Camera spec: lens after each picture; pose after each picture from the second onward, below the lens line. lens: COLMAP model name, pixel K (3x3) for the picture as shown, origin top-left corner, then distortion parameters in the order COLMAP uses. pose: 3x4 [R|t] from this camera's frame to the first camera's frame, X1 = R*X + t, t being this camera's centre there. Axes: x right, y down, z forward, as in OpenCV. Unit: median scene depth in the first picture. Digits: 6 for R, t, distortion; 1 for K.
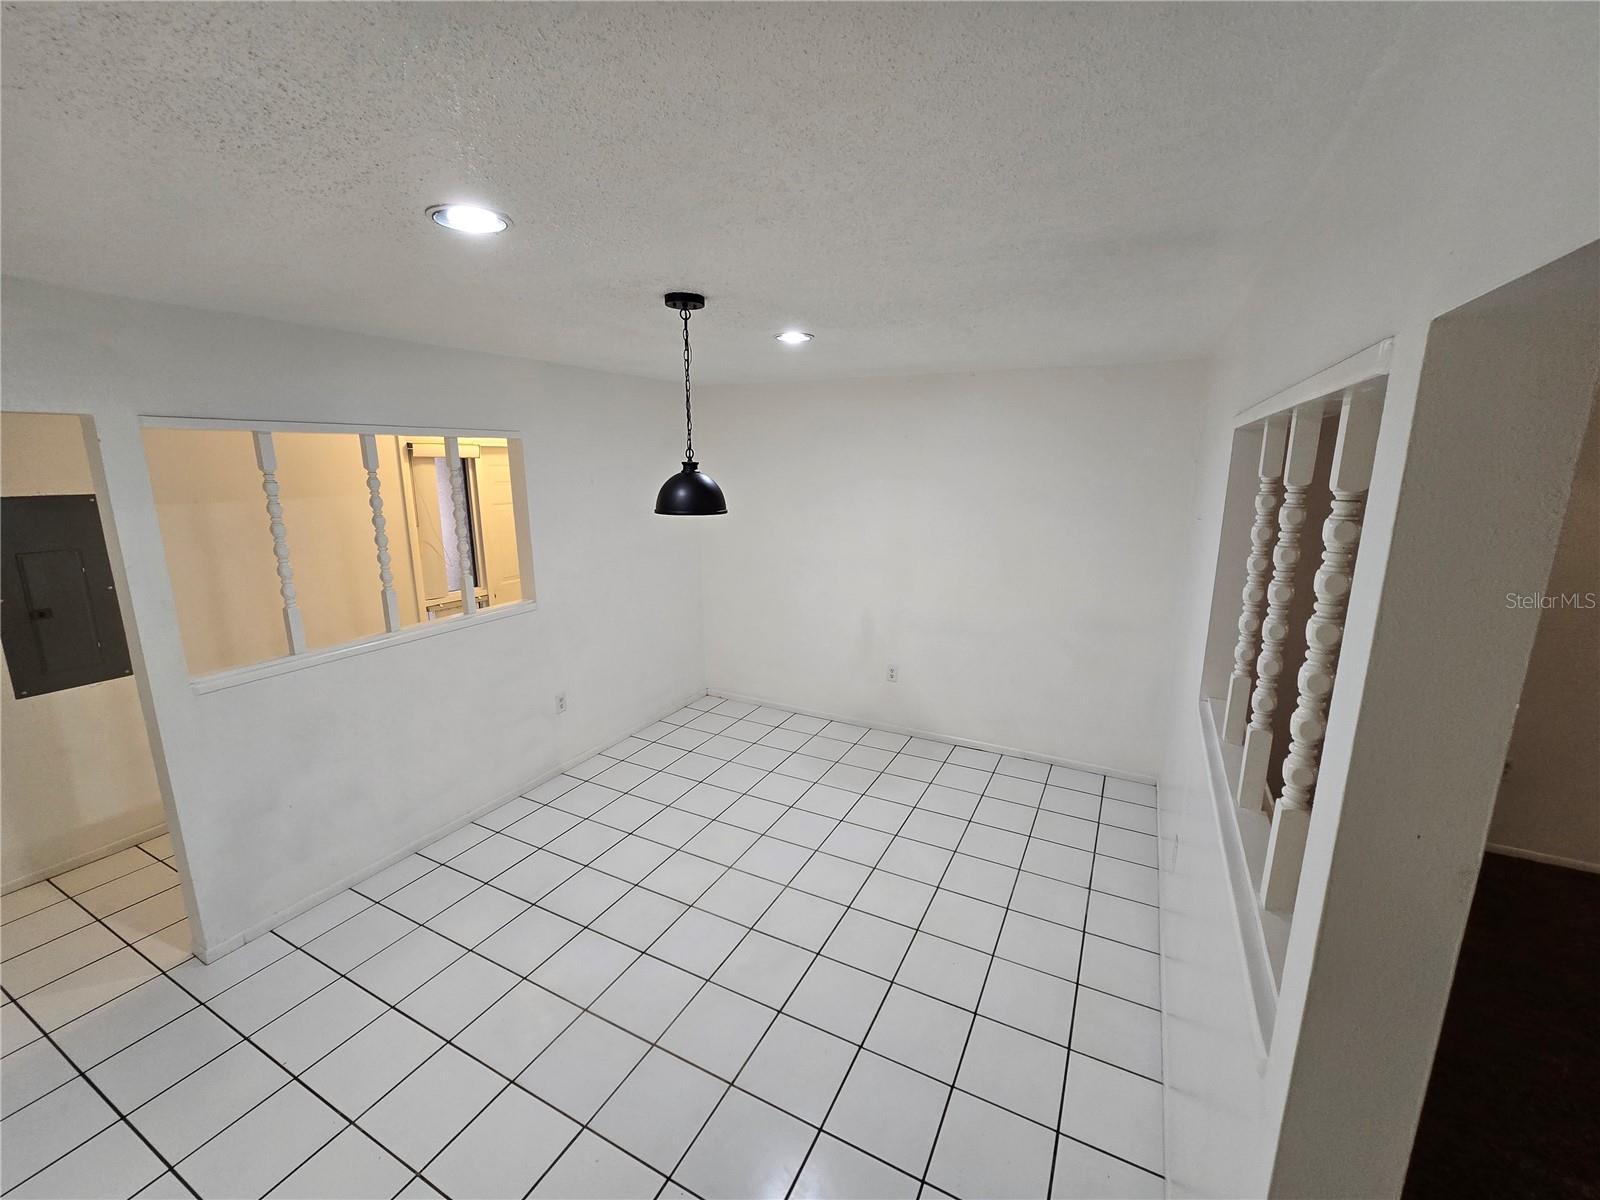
lens RADIAL K [[651.4, 0, 813.7], [0, 651.4, 594.1], [0, 0, 1]] dist [-0.002748, -0.000419]
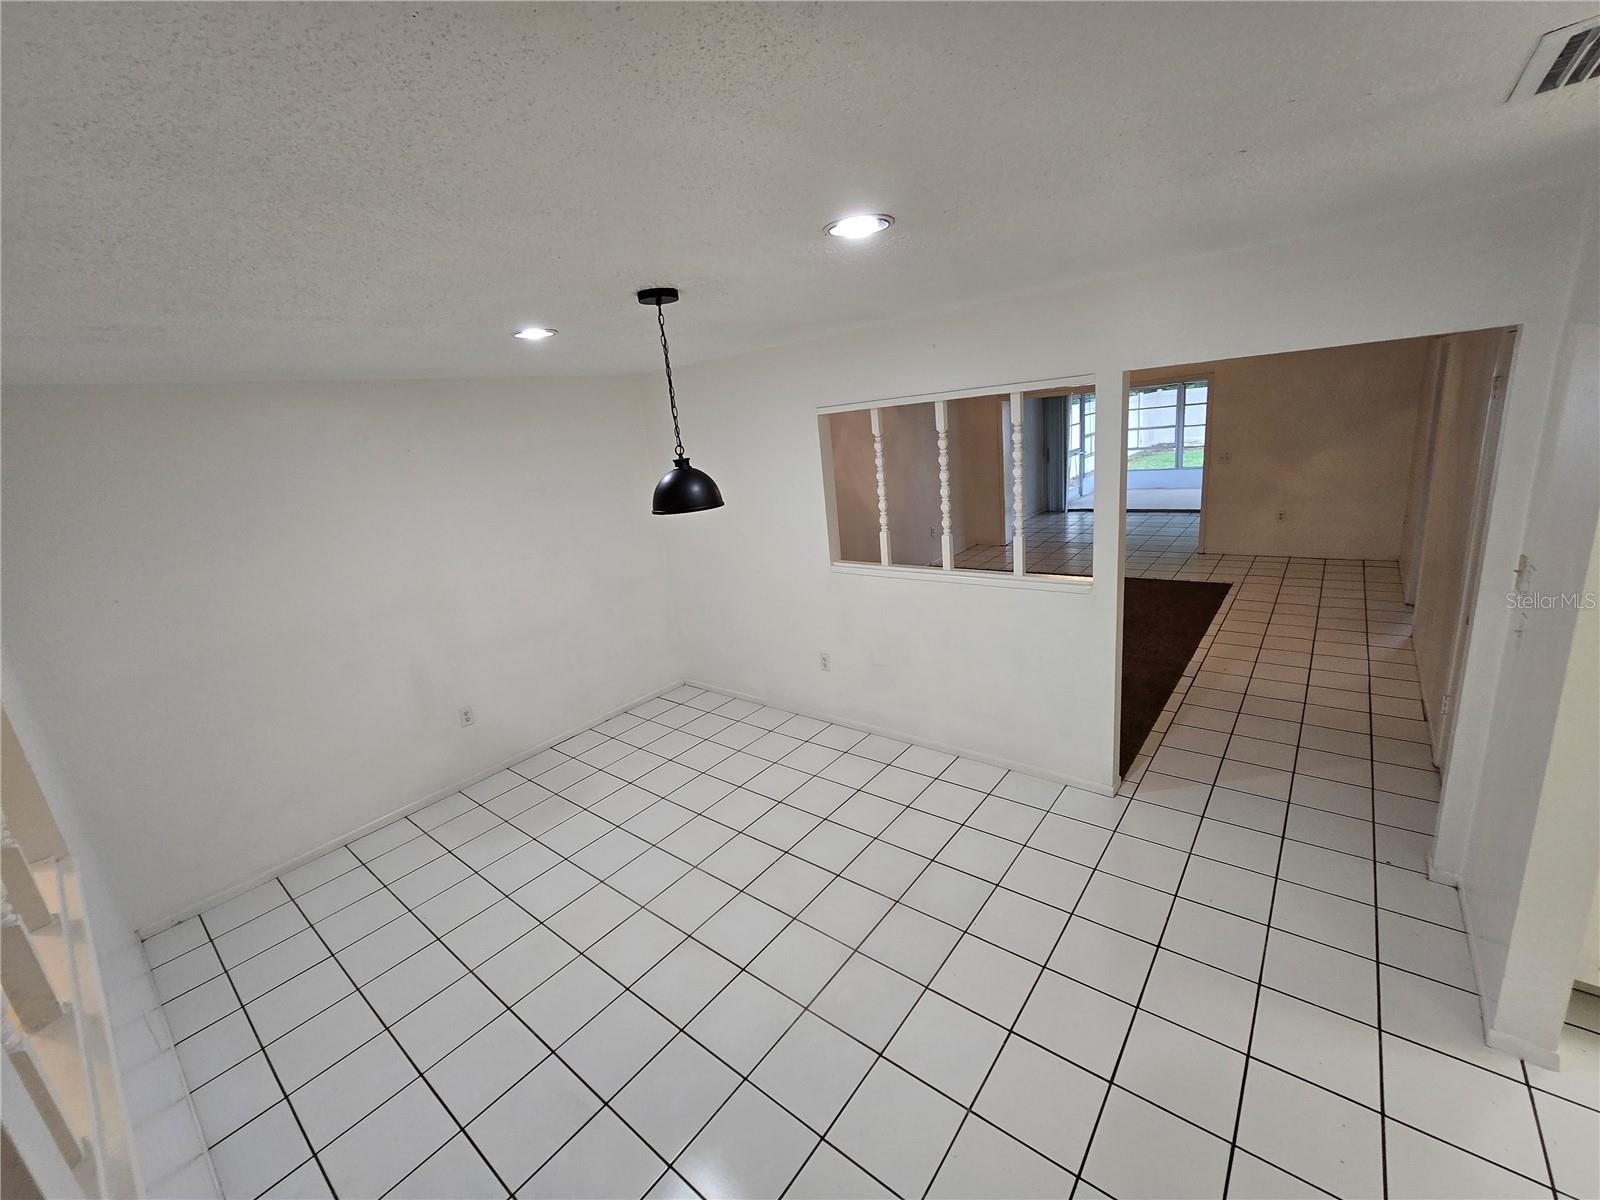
lens RADIAL K [[651.4, 0, 802.2], [0, 651.4, 591.9], [0, 0, 1]] dist [-0.002748, -0.000419]
pose [[0.209872, -0.273122, 0.938807, -0.729191], [0.297480, 0.932506, 0.204787, -0.103360], [-0.931375, 0.236297, 0.276956, 0.382924]]
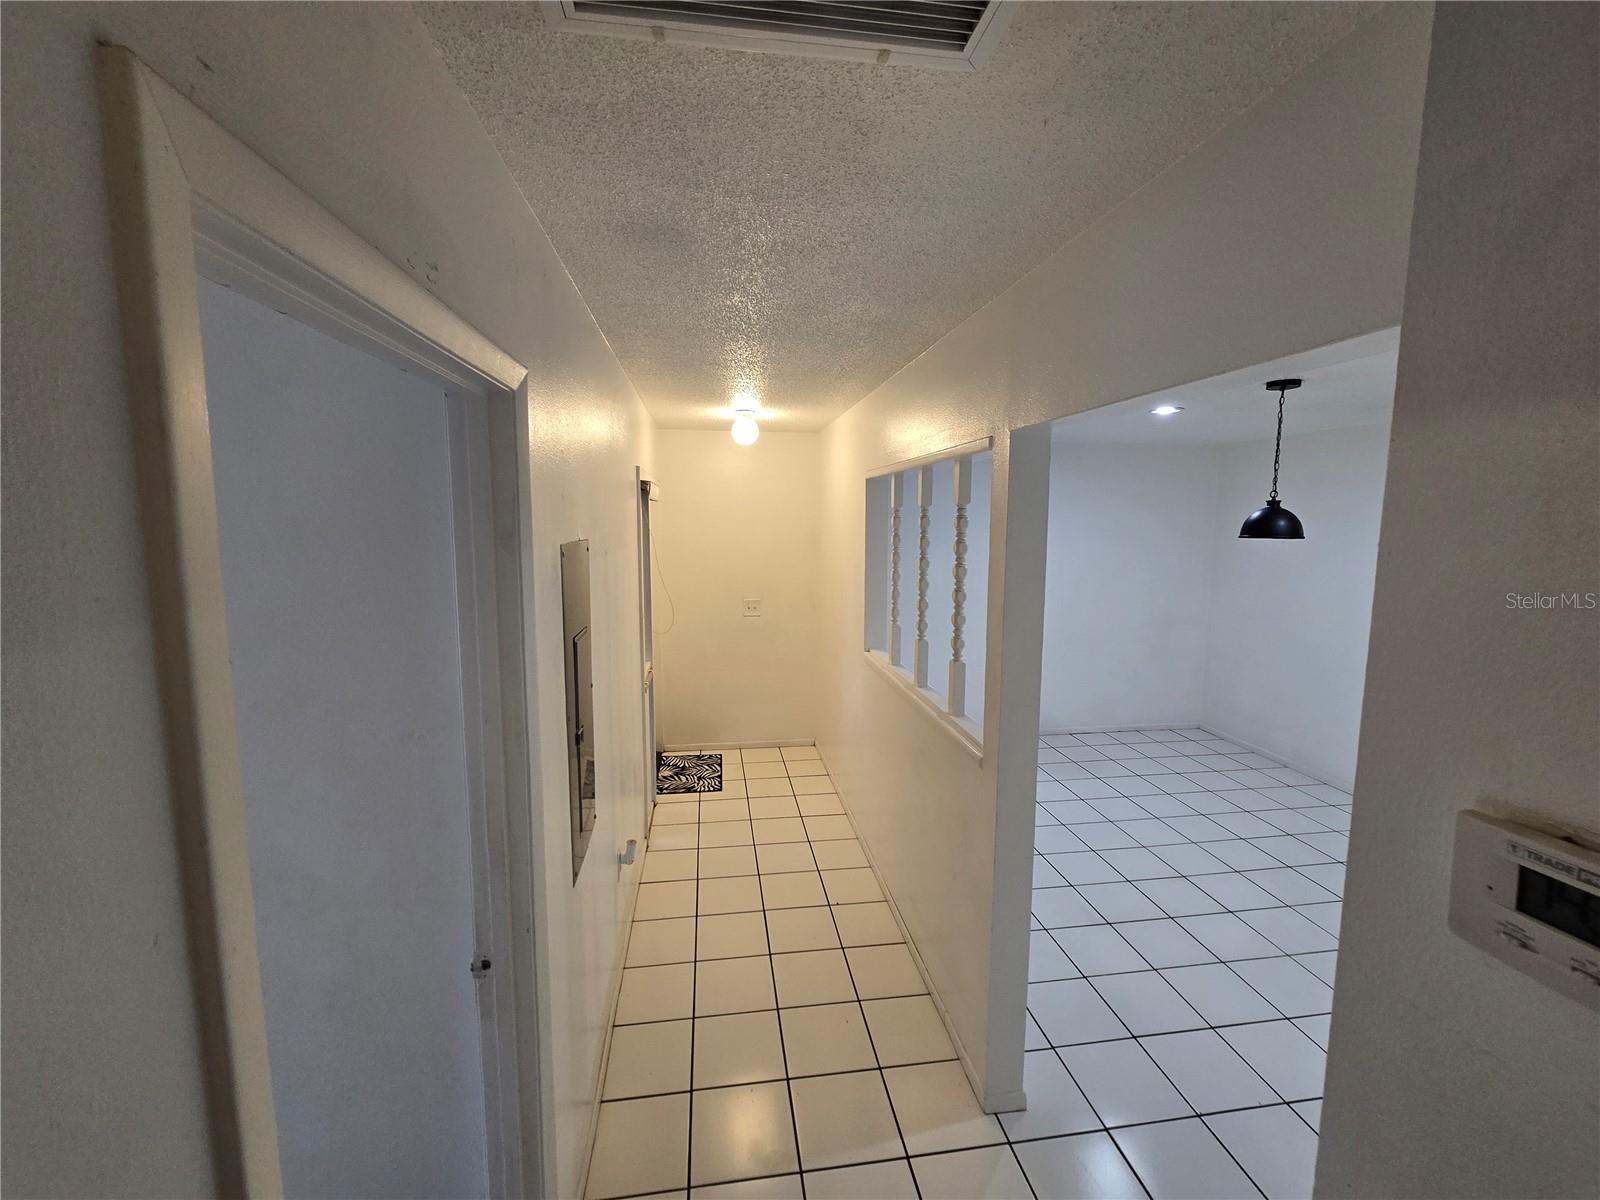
lens RADIAL K [[651.4, 0, 804.2], [0, 651.4, 590.3], [0, 0, 1]] dist [-0.002748, -0.000419]
pose [[0.818217, -0.064619, 0.571267, -1.119384], [0.116970, 0.991591, -0.055370, -0.037284], [-0.562885, 0.112126, 0.818895, 0.299653]]
